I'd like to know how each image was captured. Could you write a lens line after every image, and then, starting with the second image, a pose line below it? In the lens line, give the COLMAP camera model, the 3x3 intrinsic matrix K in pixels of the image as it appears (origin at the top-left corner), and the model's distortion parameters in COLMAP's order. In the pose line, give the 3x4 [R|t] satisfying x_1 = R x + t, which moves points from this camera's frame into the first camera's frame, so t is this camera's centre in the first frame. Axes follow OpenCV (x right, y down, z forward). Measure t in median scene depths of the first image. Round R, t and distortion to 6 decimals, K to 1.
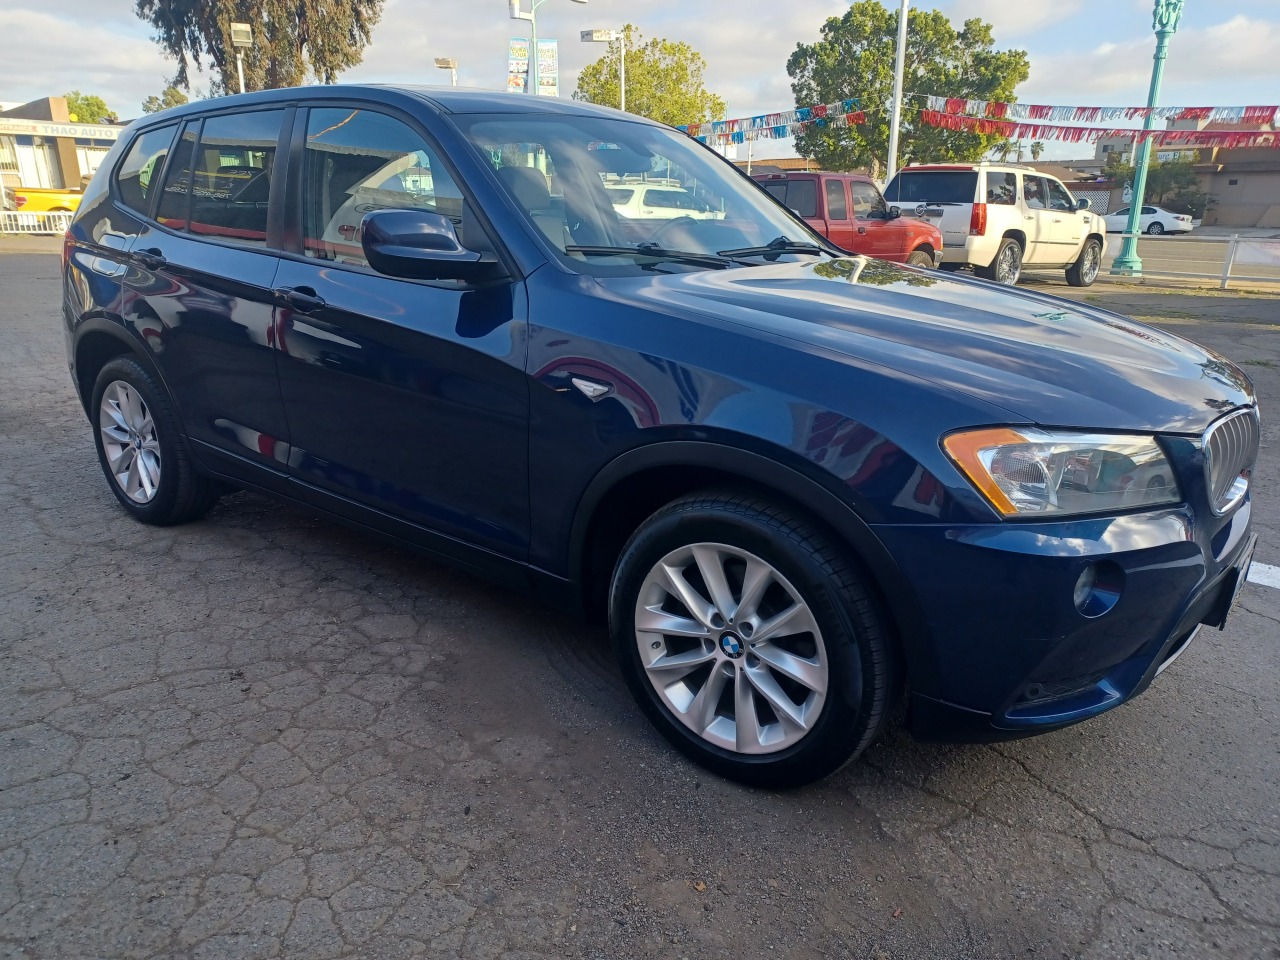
lens RADIAL K [[955.0, 0, 626.5], [0, 955.0, 481.2], [0, 0, 1]] dist [0.065962, -0.041365]
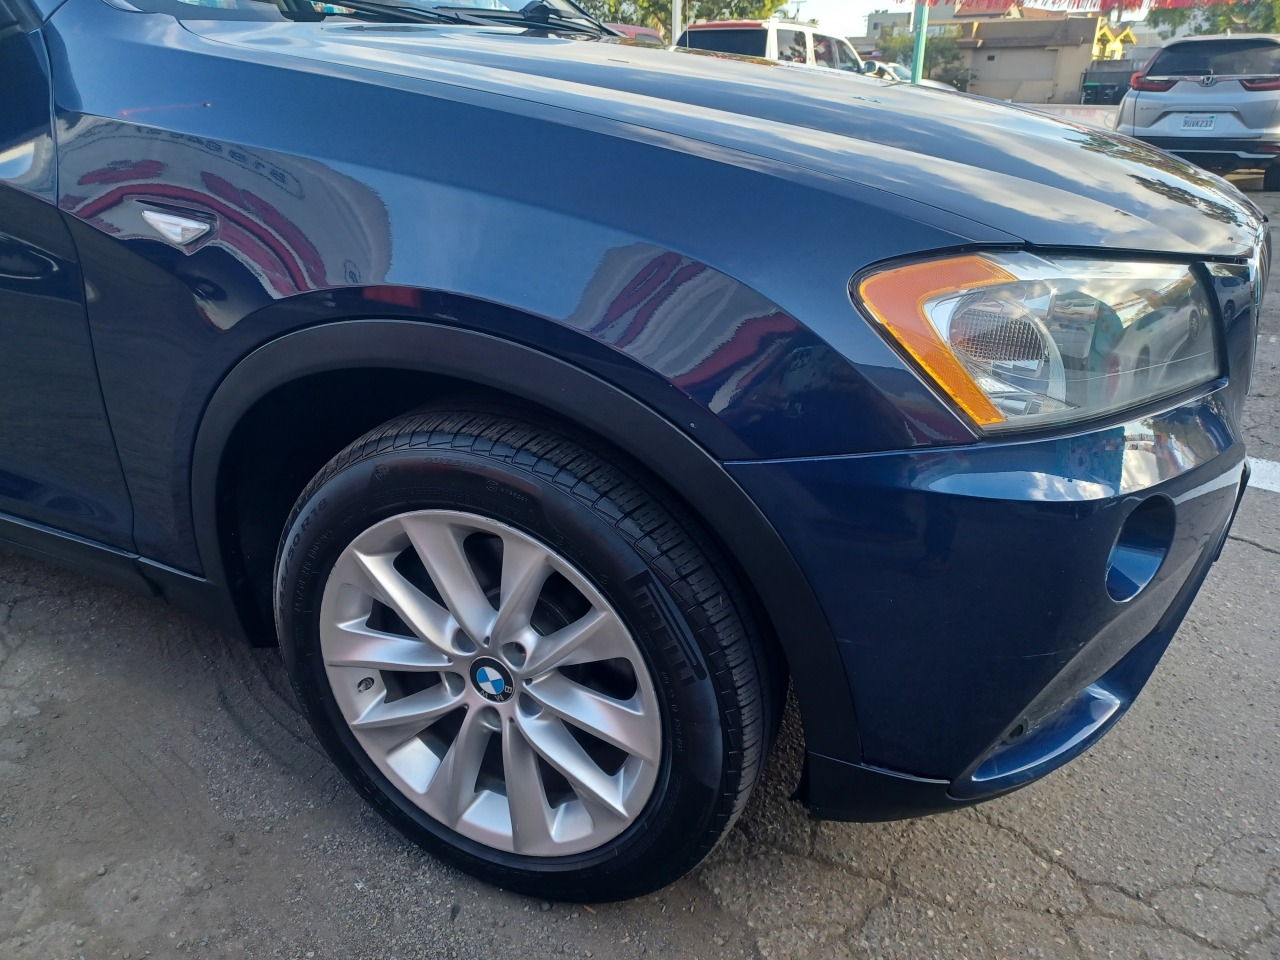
lens RADIAL K [[955.0, 0, 626.5], [0, 955.0, 481.2], [0, 0, 1]] dist [0.065962, -0.041365]
pose [[0.977934, -0.086332, 0.190239, 0.089697], [0.065708, 0.991513, 0.112182, -0.004920], [-0.198309, -0.097207, 0.975307, 0.438843]]
